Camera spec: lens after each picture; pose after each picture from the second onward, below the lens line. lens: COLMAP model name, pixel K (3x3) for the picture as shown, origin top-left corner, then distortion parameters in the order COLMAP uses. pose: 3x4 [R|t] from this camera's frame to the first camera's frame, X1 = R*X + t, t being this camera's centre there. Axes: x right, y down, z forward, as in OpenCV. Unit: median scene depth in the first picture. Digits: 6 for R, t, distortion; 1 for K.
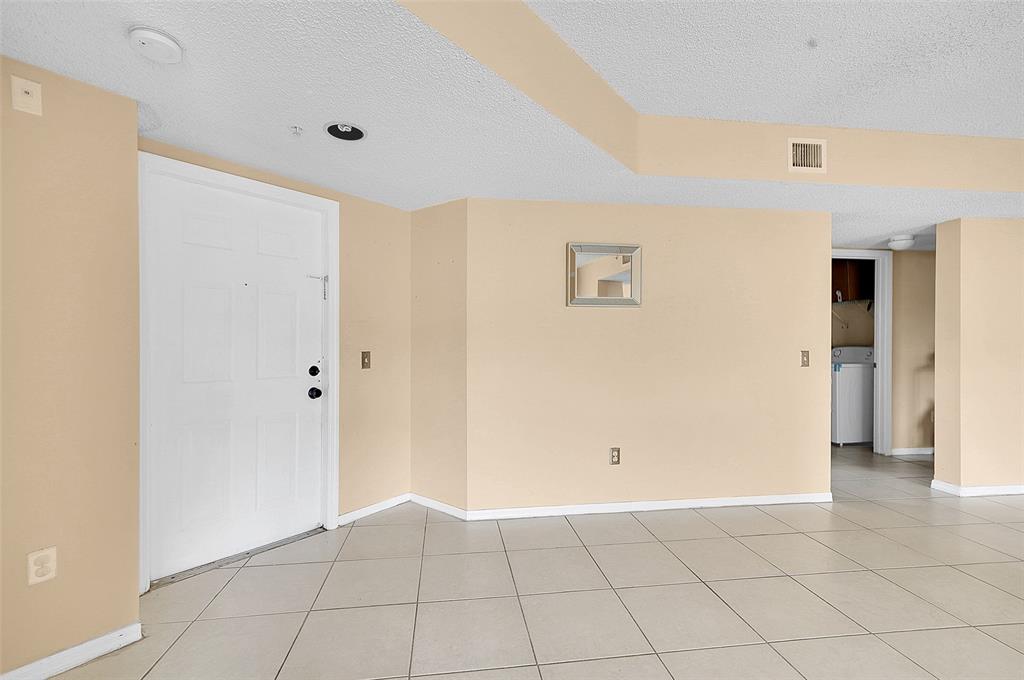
lens RADIAL K [[464.9, 0, 511.0], [0, 464.9, 341.3], [0, 0, 1]] dist [0.012473, -0.000180]
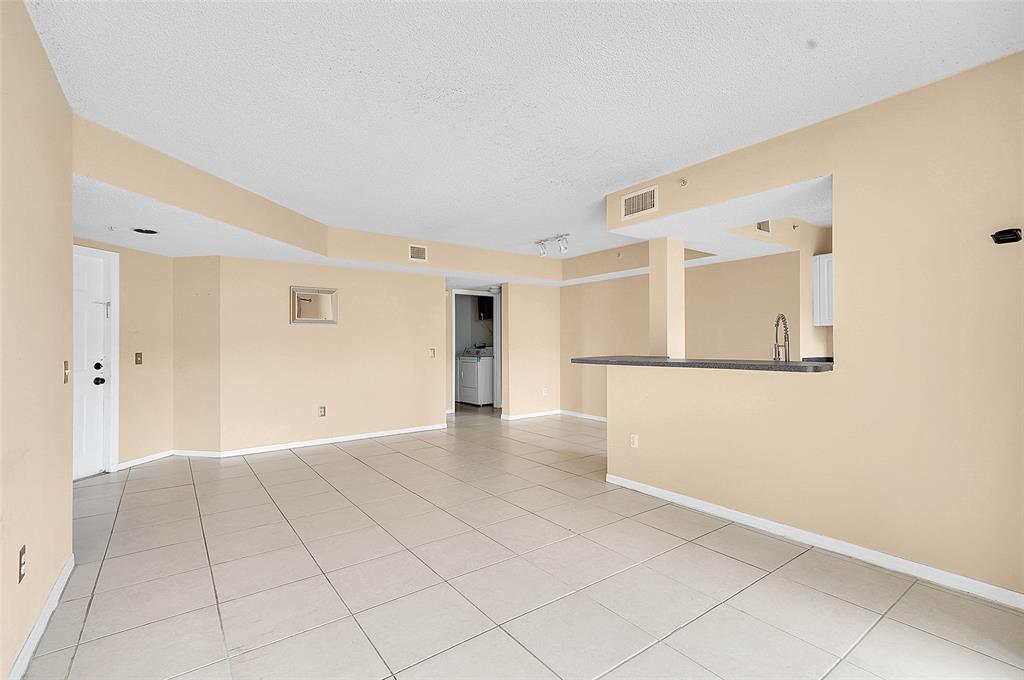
lens RADIAL K [[464.9, 0, 511.1], [0, 464.9, 341.2], [0, 0, 1]] dist [0.012473, -0.000180]
pose [[0.882103, -0.003138, 0.471047, 0.029252], [0.005307, 0.999981, -0.003277, -0.003378], [-0.471027, 0.005391, 0.882102, -0.848577]]
